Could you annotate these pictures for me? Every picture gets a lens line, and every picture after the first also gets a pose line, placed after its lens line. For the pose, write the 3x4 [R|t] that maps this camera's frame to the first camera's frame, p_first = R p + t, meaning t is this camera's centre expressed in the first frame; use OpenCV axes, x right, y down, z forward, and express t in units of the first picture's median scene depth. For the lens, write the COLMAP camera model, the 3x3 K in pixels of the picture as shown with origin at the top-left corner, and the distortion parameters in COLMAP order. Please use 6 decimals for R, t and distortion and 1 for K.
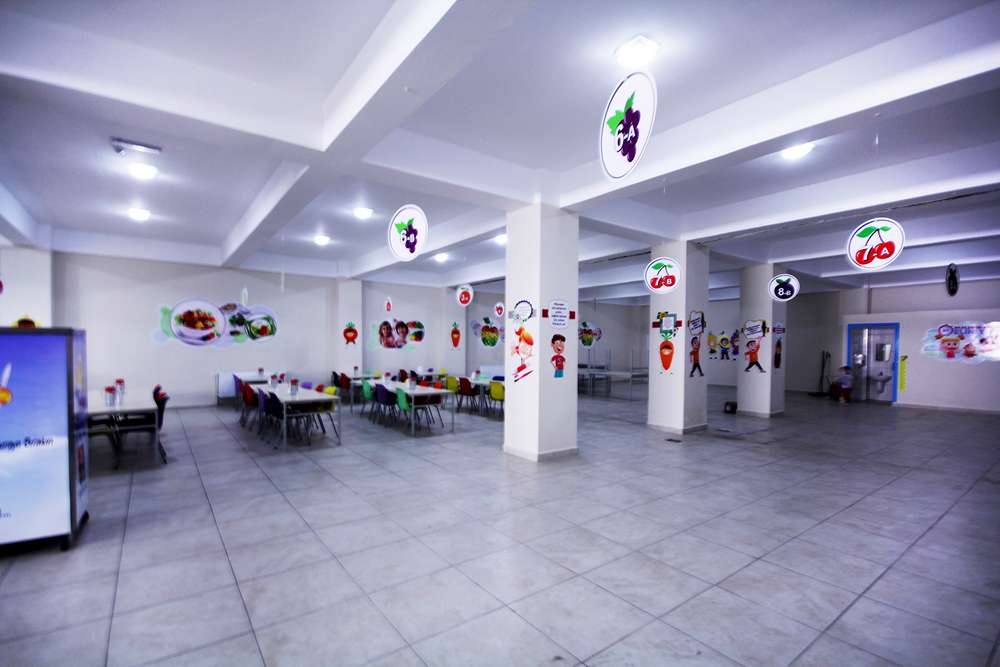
lens RADIAL K [[473.1, 0, 503.3], [0, 473.1, 338.7], [0, 0, 1]] dist [-0.004473, -0.001480]
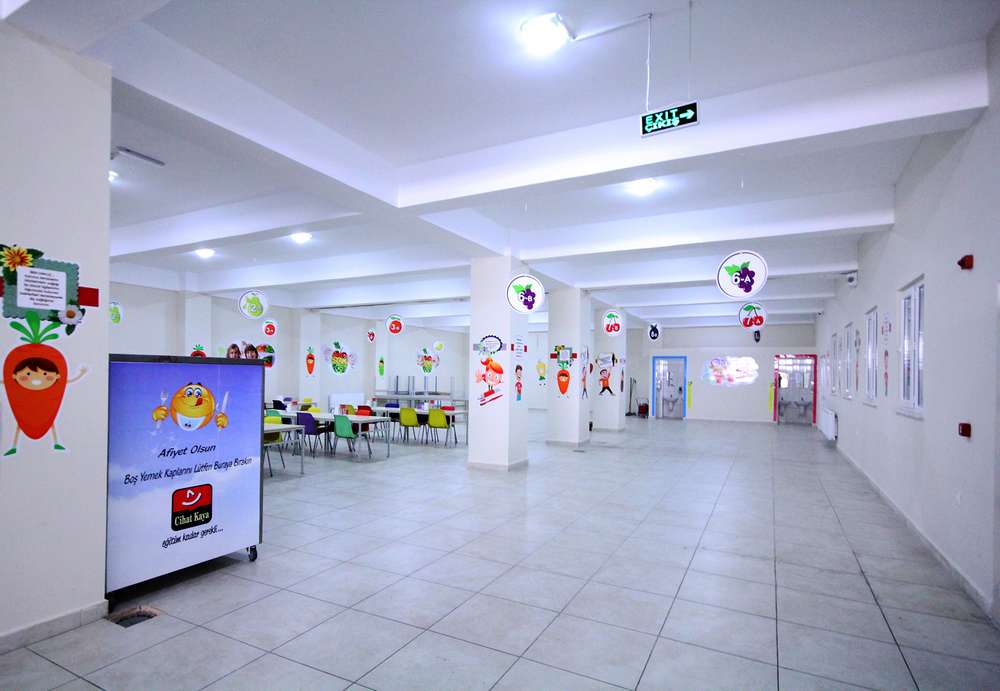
lens RADIAL K [[530.5, 0, 495.3], [0, 530.5, 347.3], [0, 0, 1]] dist [-0.002894, 0.000259]
pose [[0.908787, 0.023280, 0.416611, -0.490910], [-0.010413, 0.999397, -0.033130, -0.007972], [-0.417131, 0.025770, 0.908481, -0.199140]]
